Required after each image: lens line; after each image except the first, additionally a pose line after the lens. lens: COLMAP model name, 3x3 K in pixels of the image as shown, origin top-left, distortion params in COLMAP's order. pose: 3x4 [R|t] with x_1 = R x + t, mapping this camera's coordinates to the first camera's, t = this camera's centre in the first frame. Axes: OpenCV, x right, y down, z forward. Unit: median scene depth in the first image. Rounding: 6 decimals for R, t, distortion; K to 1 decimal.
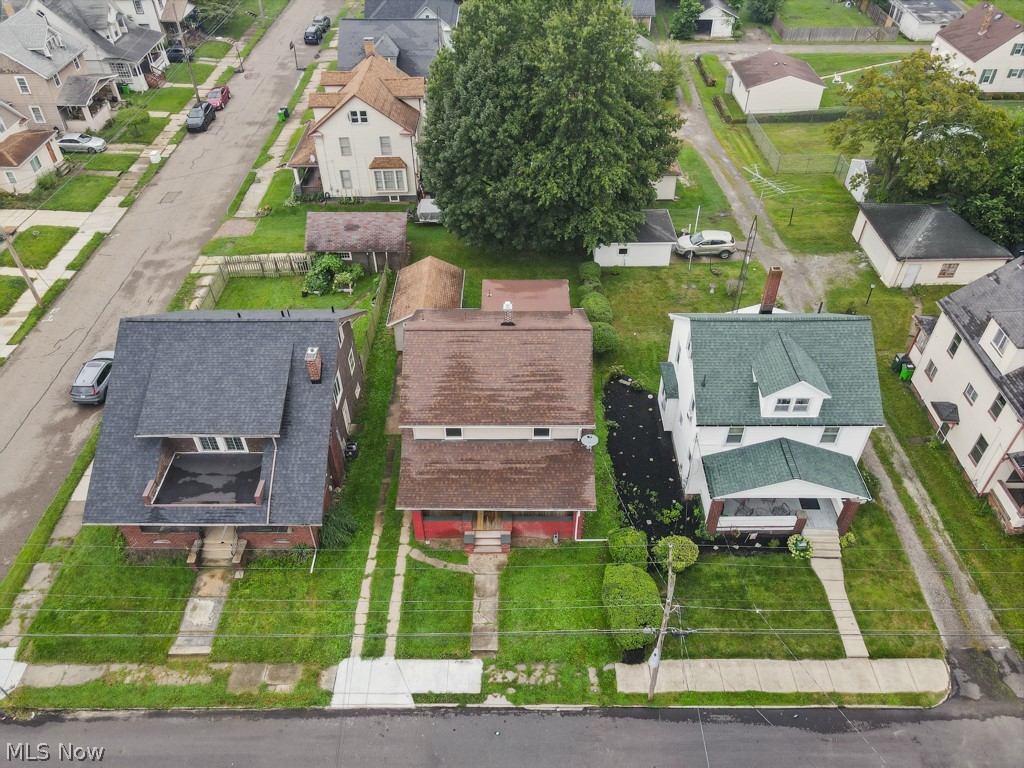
lens RADIAL K [[760.9, 0, 510.7], [0, 760.9, 383.8], [0, 0, 1]] dist [0.015192, 0.009322]
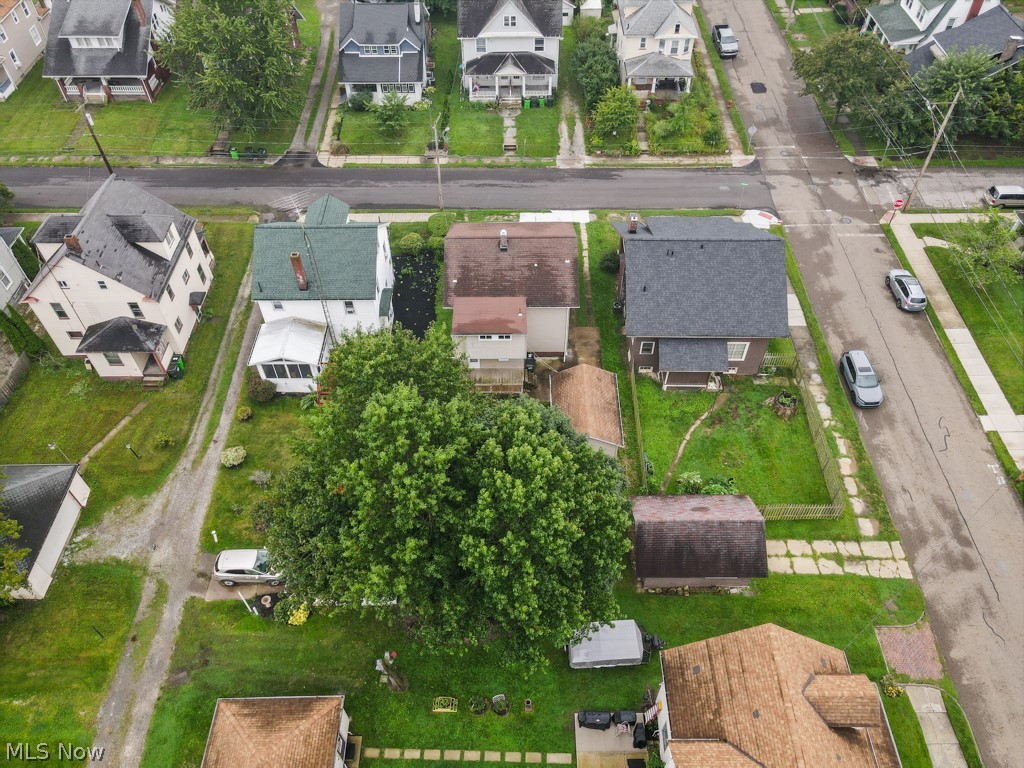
lens RADIAL K [[760.9, 0, 510.7], [0, 760.9, 383.8], [0, 0, 1]] dist [0.015192, 0.009322]
pose [[-0.999766, 0.015151, 0.015446, -0.030774], [0.015473, 0.001688, 0.999879, -1.348904], [0.015123, 0.999884, -0.001922, 1.154558]]
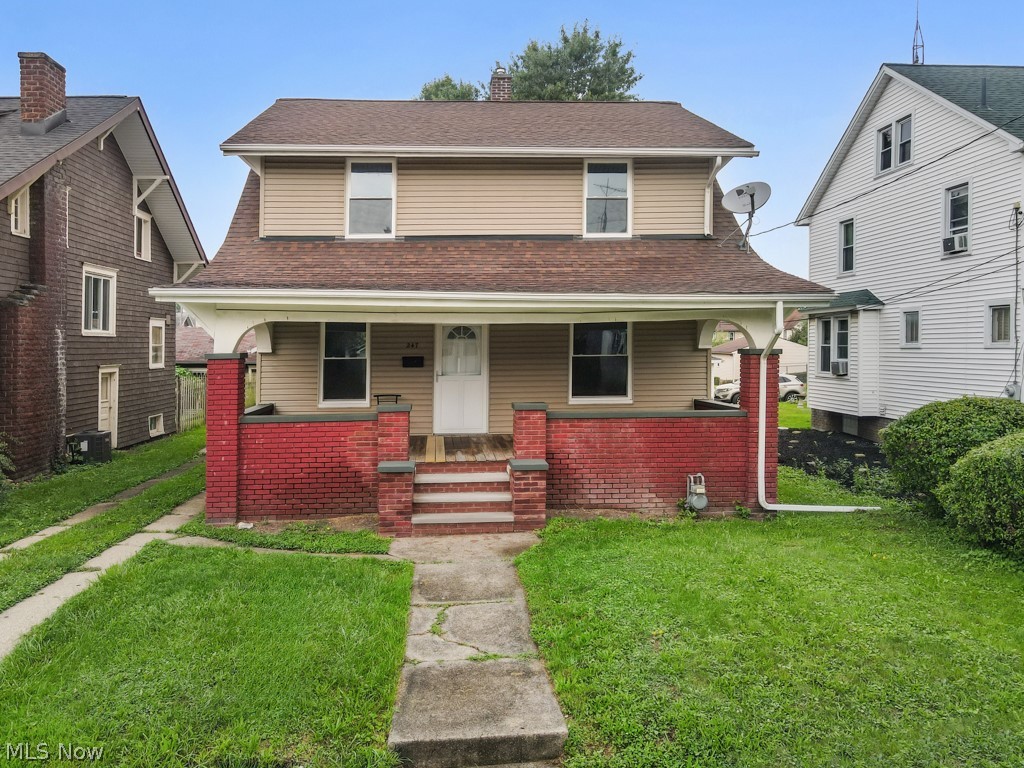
lens RADIAL K [[776.6, 0, 485.3], [0, 776.6, 333.6], [0, 0, 1]] dist [0.004654, 0.031316]
pose [[0.998436, 0.003117, 0.055825, -0.034111], [0.035076, 0.742614, -0.668801, 0.318374], [-0.043541, 0.669713, 0.741343, 0.672963]]
